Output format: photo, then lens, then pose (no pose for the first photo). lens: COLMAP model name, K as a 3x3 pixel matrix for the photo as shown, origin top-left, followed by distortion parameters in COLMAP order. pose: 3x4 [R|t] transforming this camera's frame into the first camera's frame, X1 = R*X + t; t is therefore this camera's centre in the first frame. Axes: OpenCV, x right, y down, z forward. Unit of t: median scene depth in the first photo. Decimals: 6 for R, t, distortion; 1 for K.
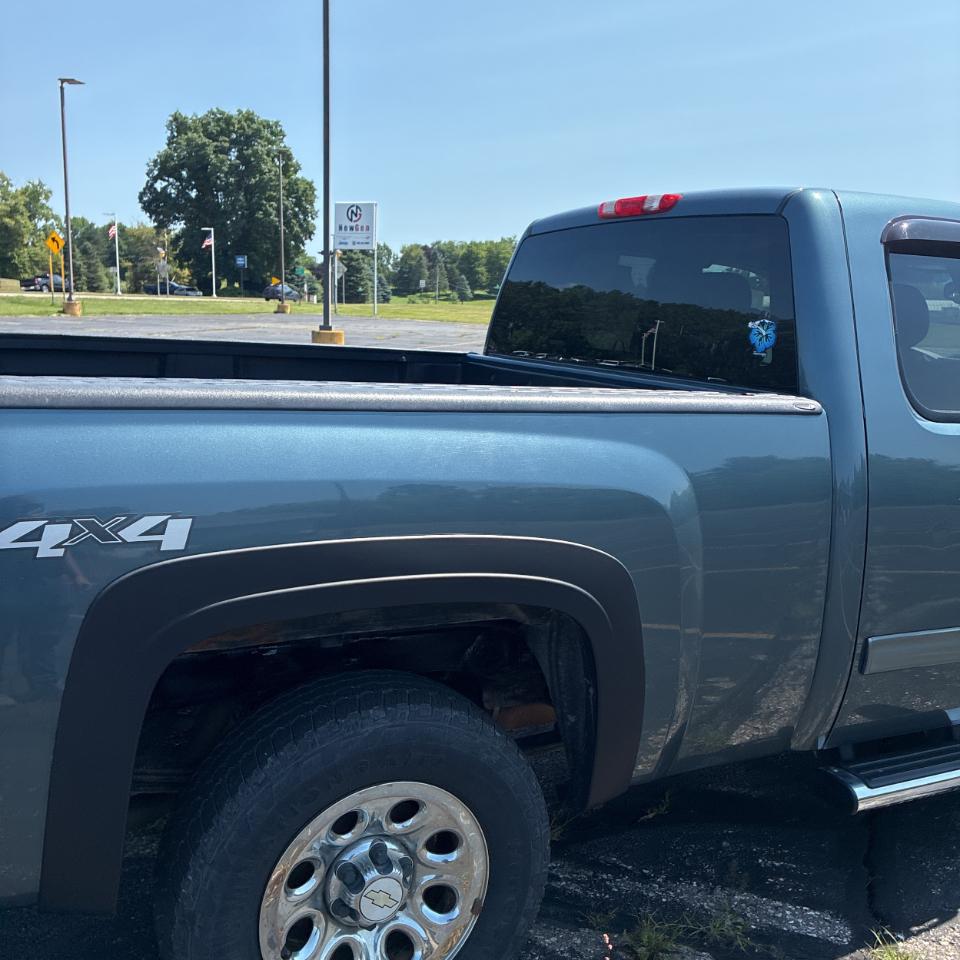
lens RADIAL K [[989.4, 0, 459.8], [0, 989.4, 437.7], [0, 0, 1]] dist [0.029189, 0.000000]
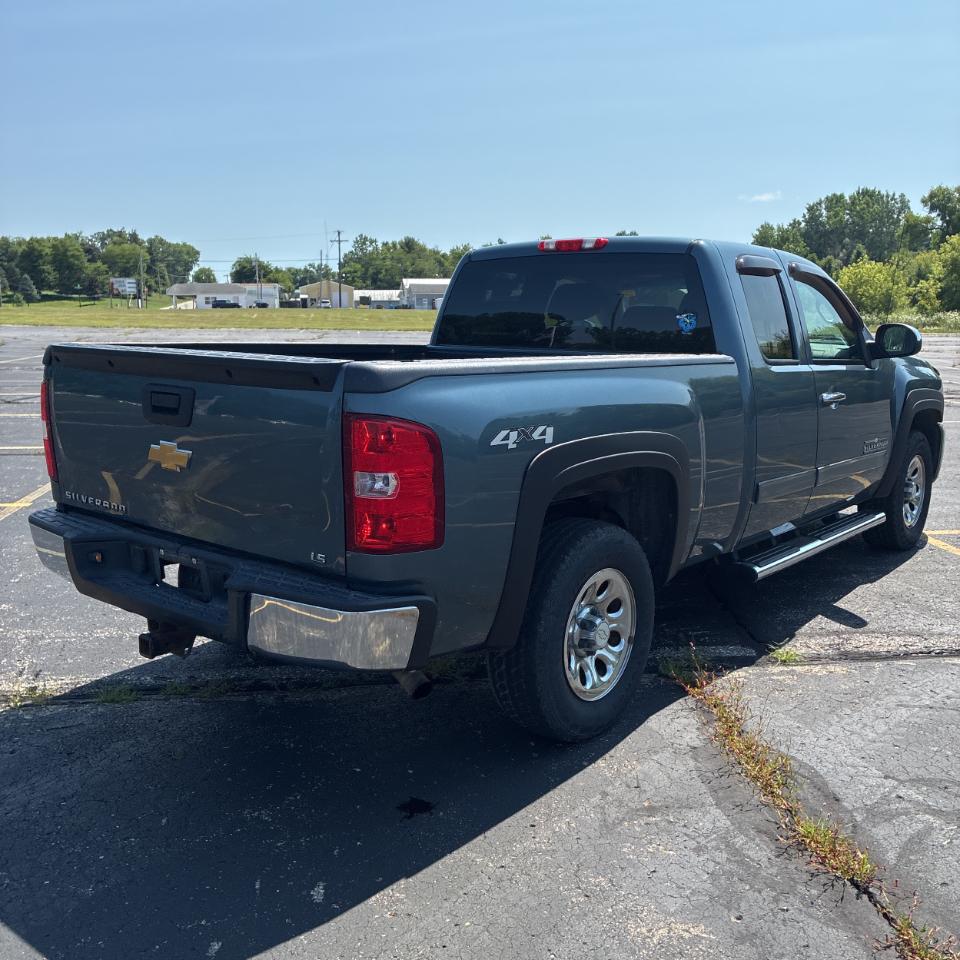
lens RADIAL K [[989.4, 0, 465.6], [0, 989.4, 396.4], [0, 0, 1]] dist [0.029189, 0.000000]
pose [[0.915771, -0.070326, 0.395497, -0.912191], [0.084659, 0.996231, -0.018879, 0.033750], [-0.392679, 0.050771, 0.918273, -0.553050]]
